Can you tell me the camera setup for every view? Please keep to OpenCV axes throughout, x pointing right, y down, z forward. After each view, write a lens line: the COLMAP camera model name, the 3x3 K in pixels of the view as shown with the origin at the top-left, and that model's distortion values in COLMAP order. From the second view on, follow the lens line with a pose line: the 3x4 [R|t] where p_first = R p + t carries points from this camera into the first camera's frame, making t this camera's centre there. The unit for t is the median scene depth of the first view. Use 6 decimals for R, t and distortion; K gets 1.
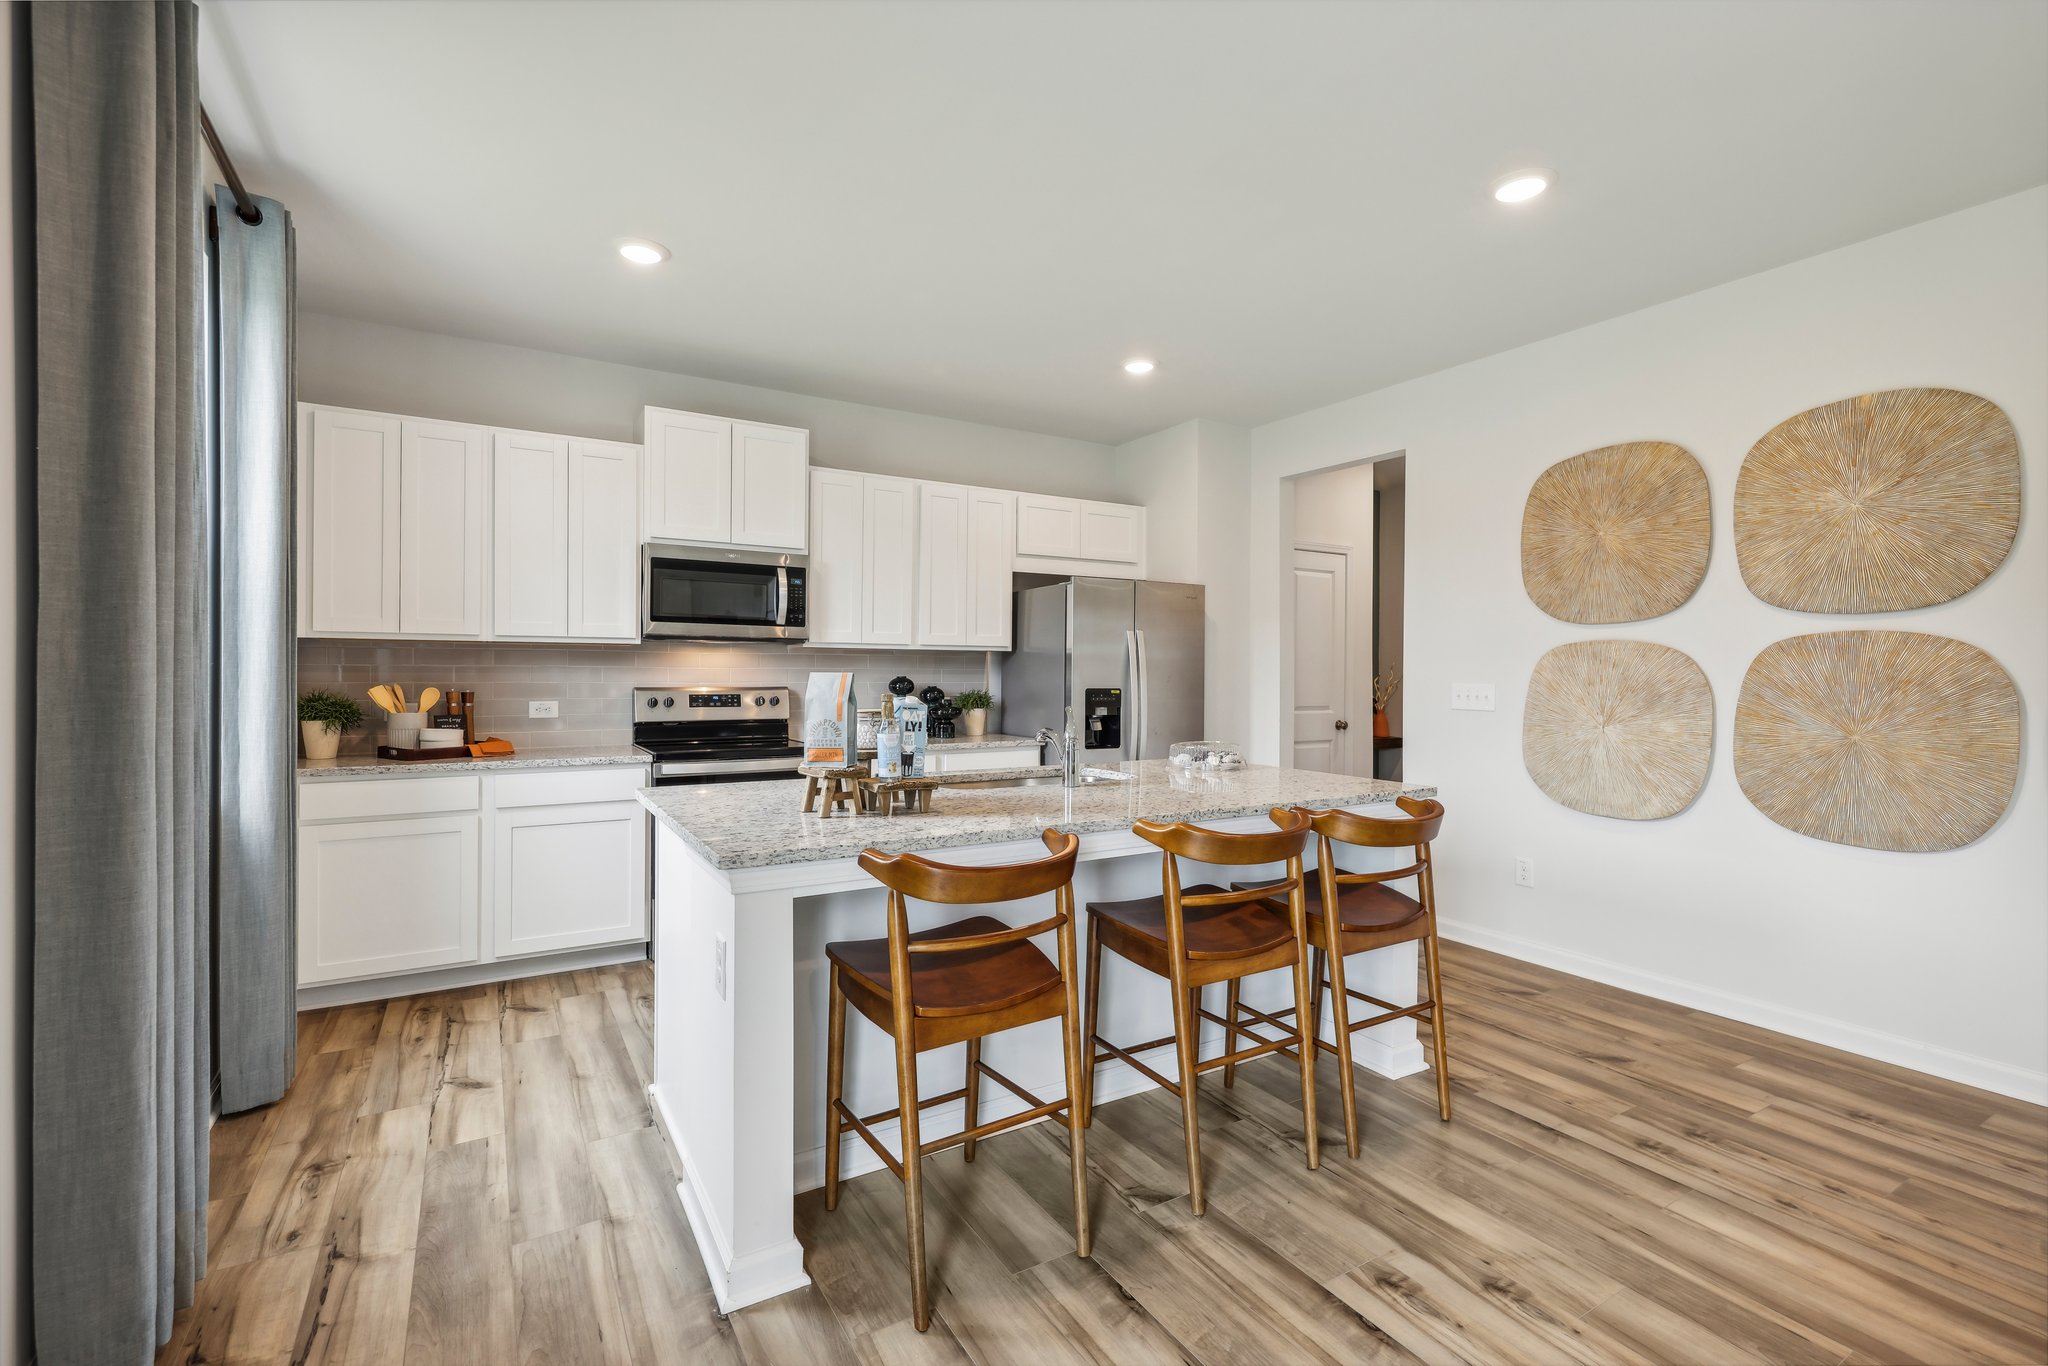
lens RADIAL K [[906.3, 0, 1030.6], [0, 906.3, 678.7], [0, 0, 1]] dist [-0.000476, -0.000032]
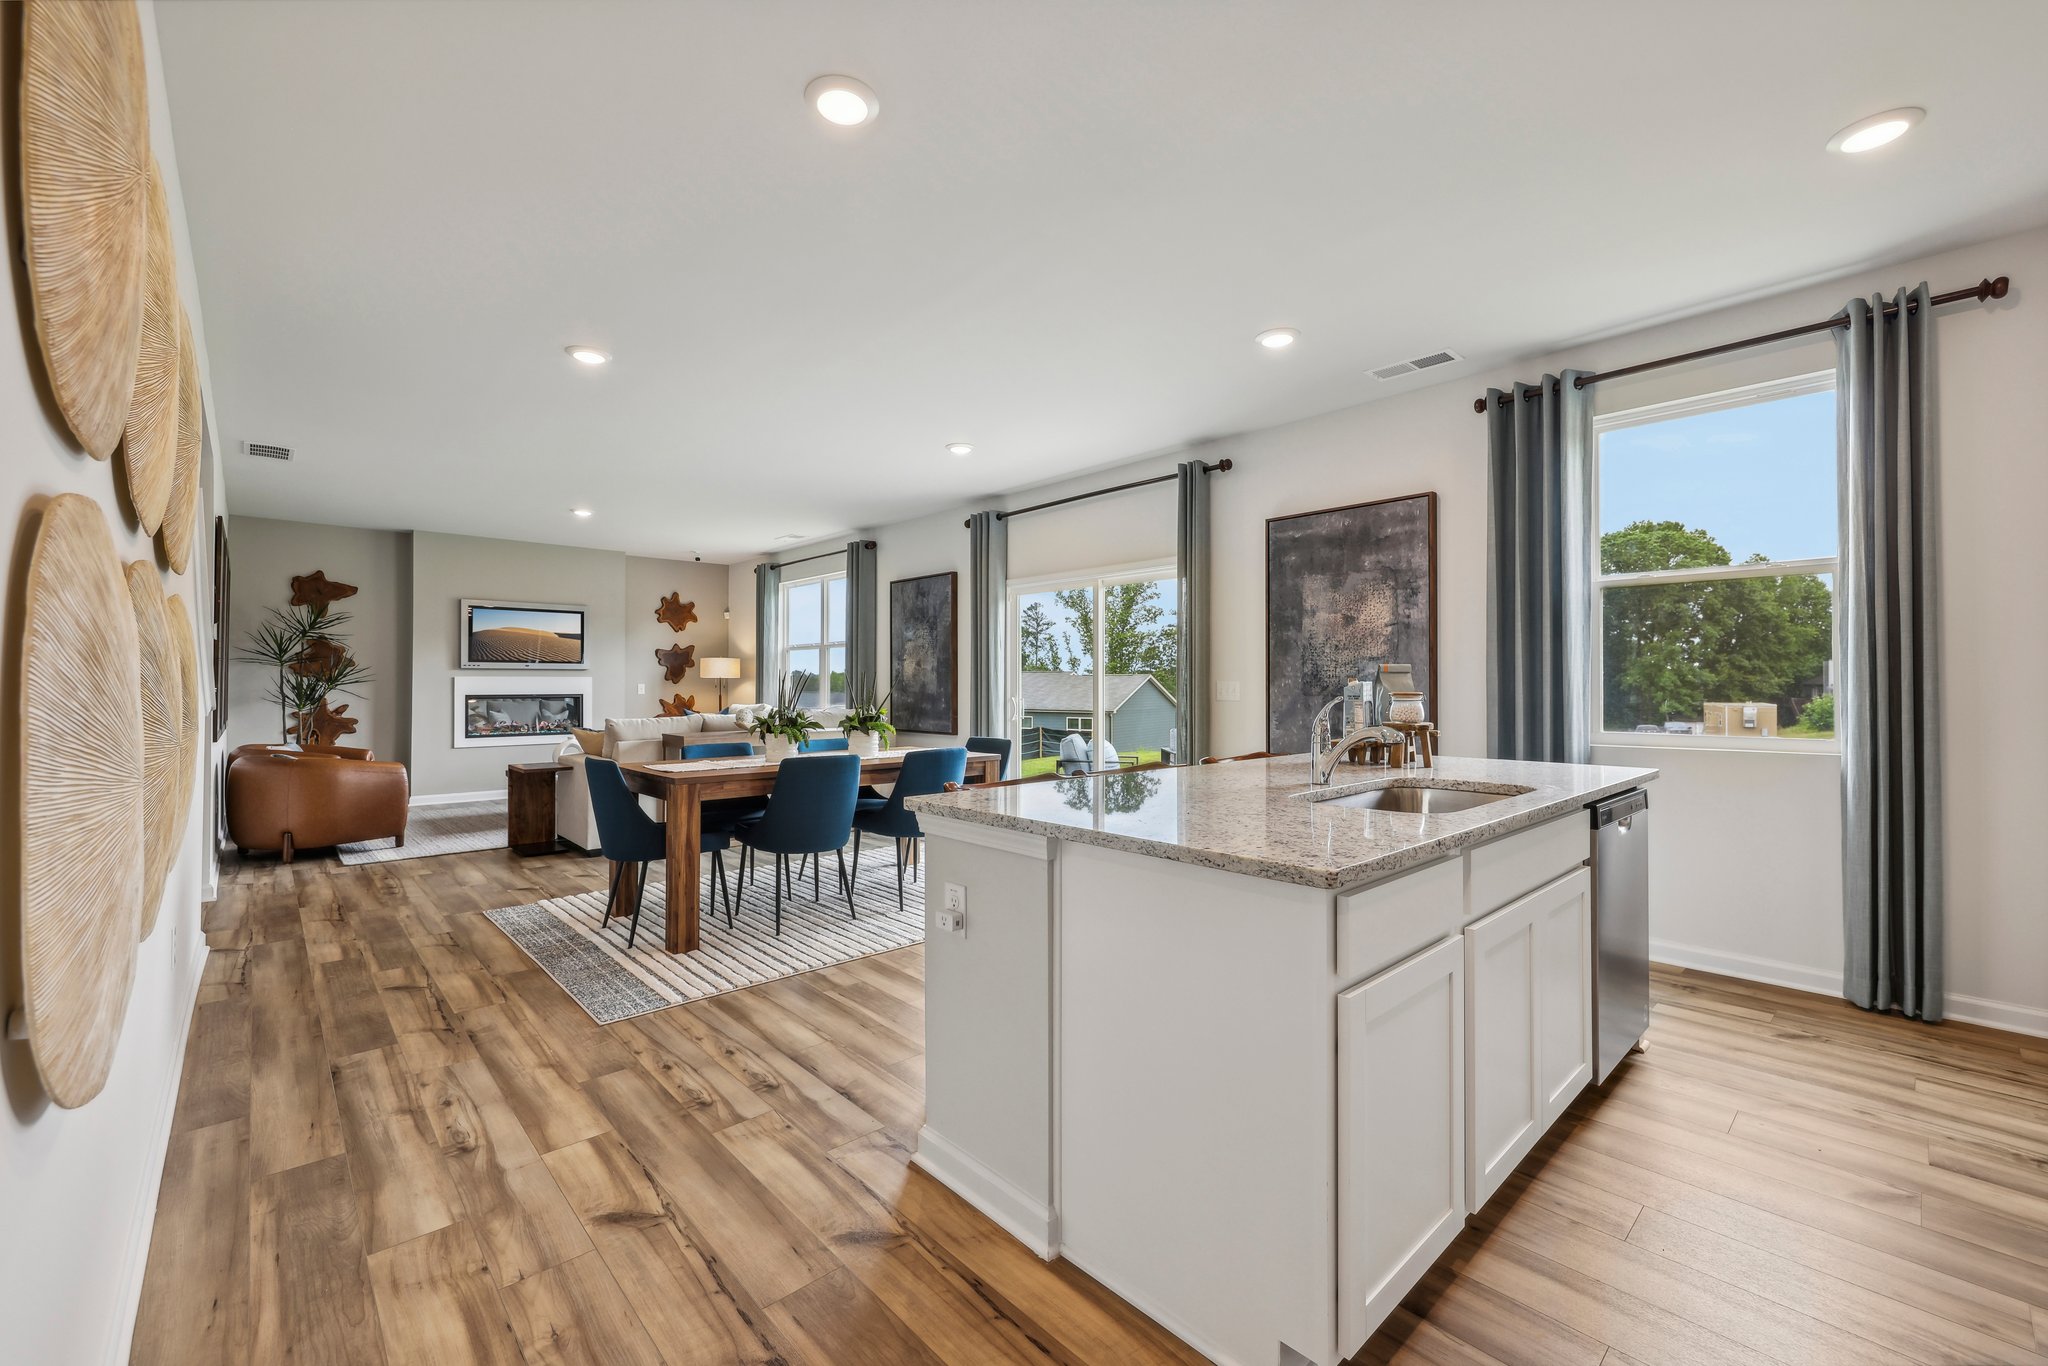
lens RADIAL K [[836.2, 0, 1024.0], [0, 836.2, 683.0], [0, 0, 1]] dist [0.005208, 0.000131]
pose [[-0.980802, -0.006281, -0.194903, 0.457146], [-0.007504, 0.999957, 0.005537, 0.013218], [0.194860, 0.006894, -0.980807, 1.619736]]
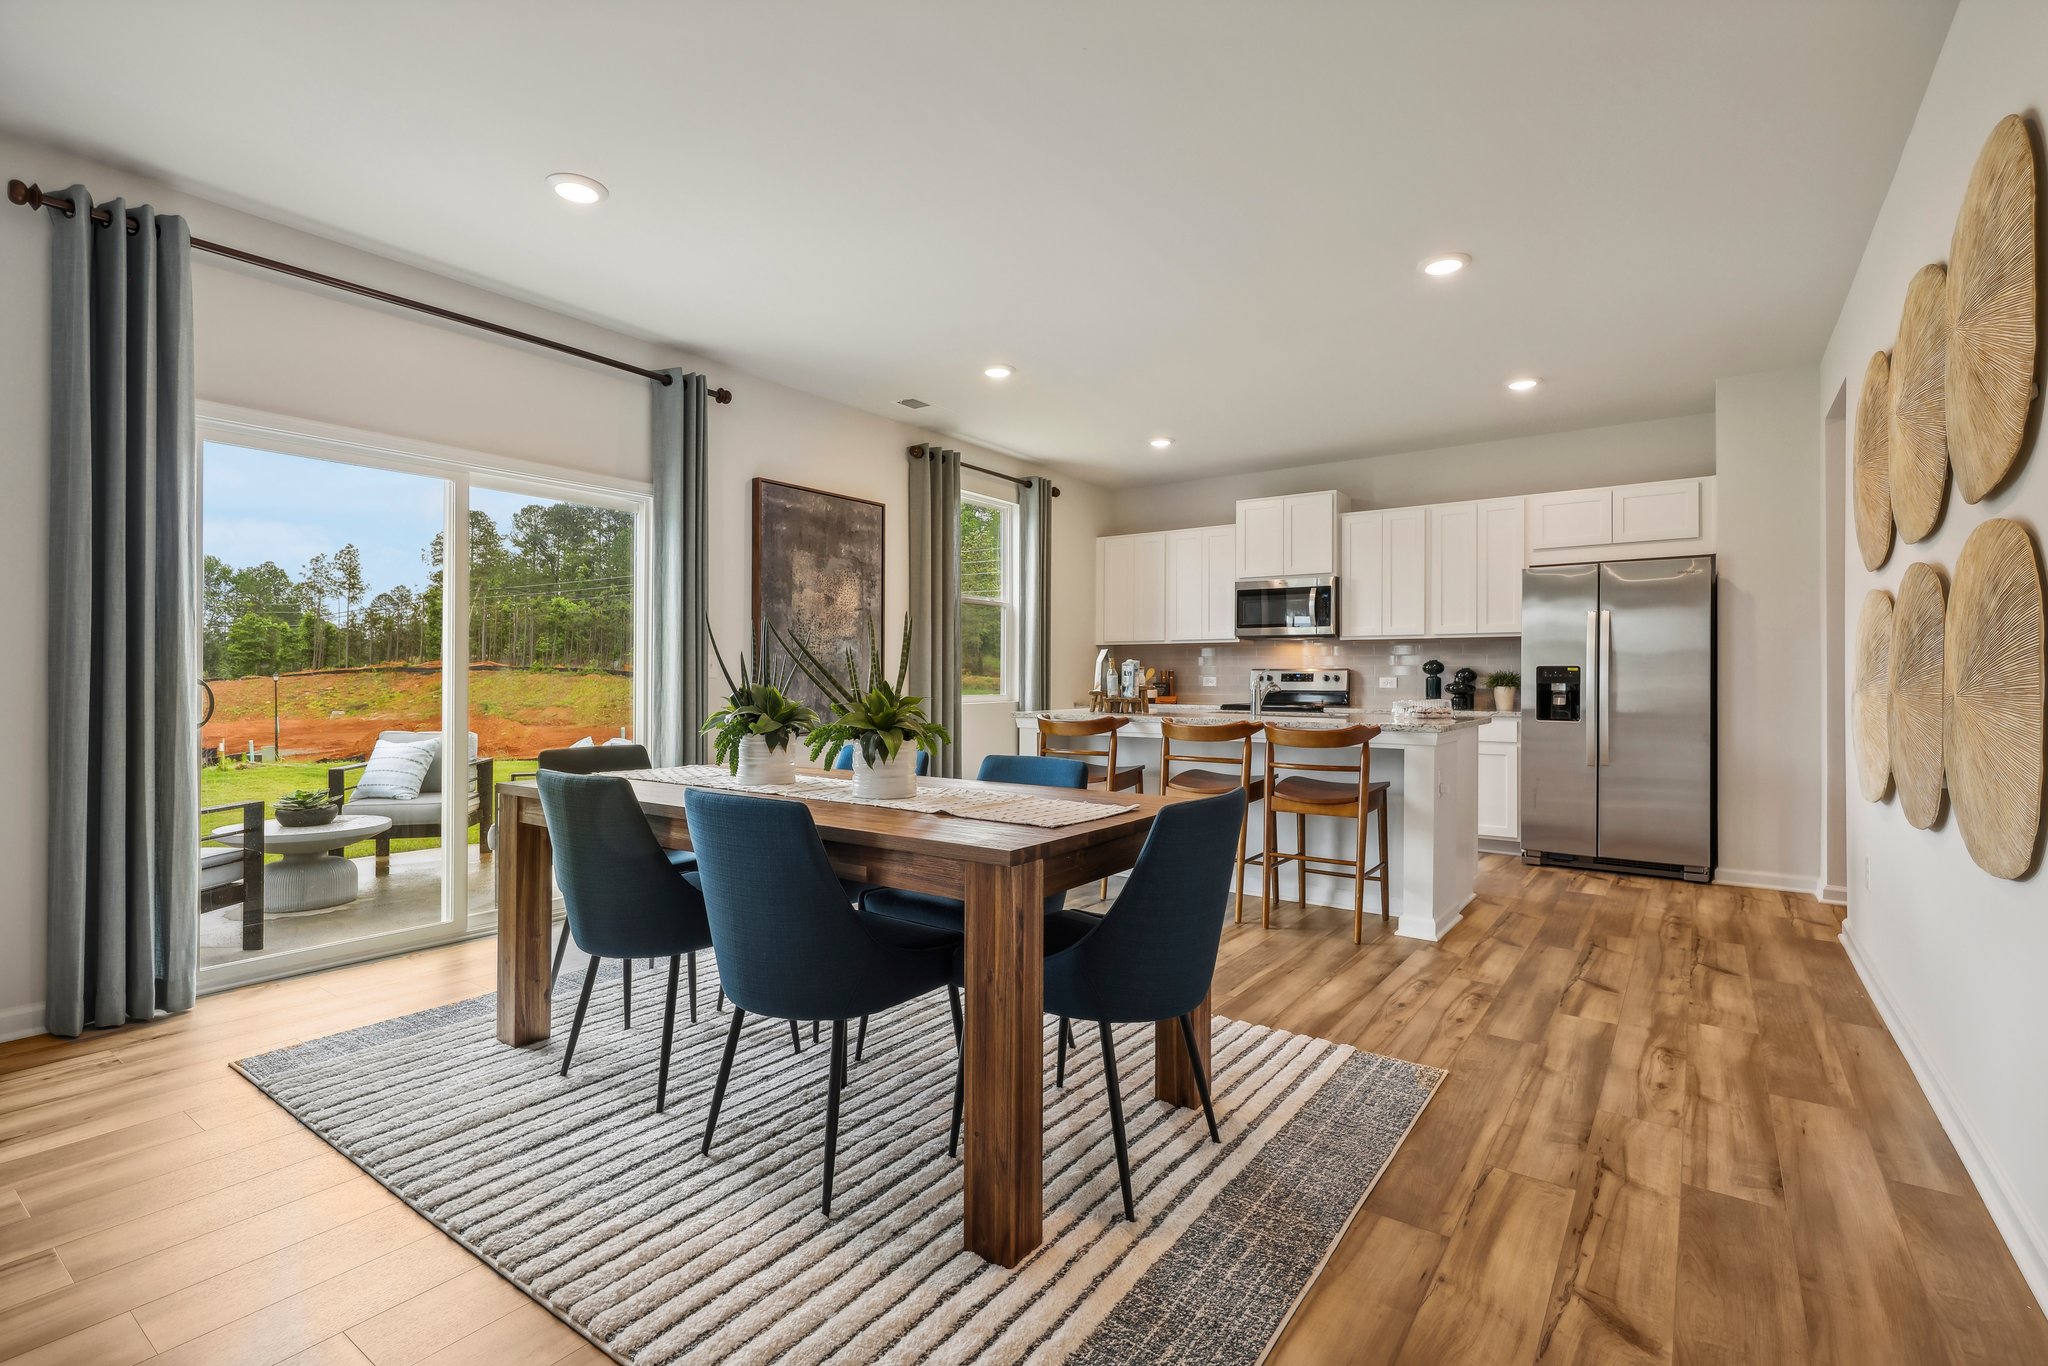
lens RADIAL K [[950.1, 0, 1006.9], [0, 950.1, 678.5], [0, 0, 1]] dist [0.000209, -0.000357]
pose [[0.382130, -0.005640, -0.924091, 1.377079], [-0.008403, 0.999919, -0.009577, 0.066269], [0.924070, 0.011425, 0.382052, -0.092297]]
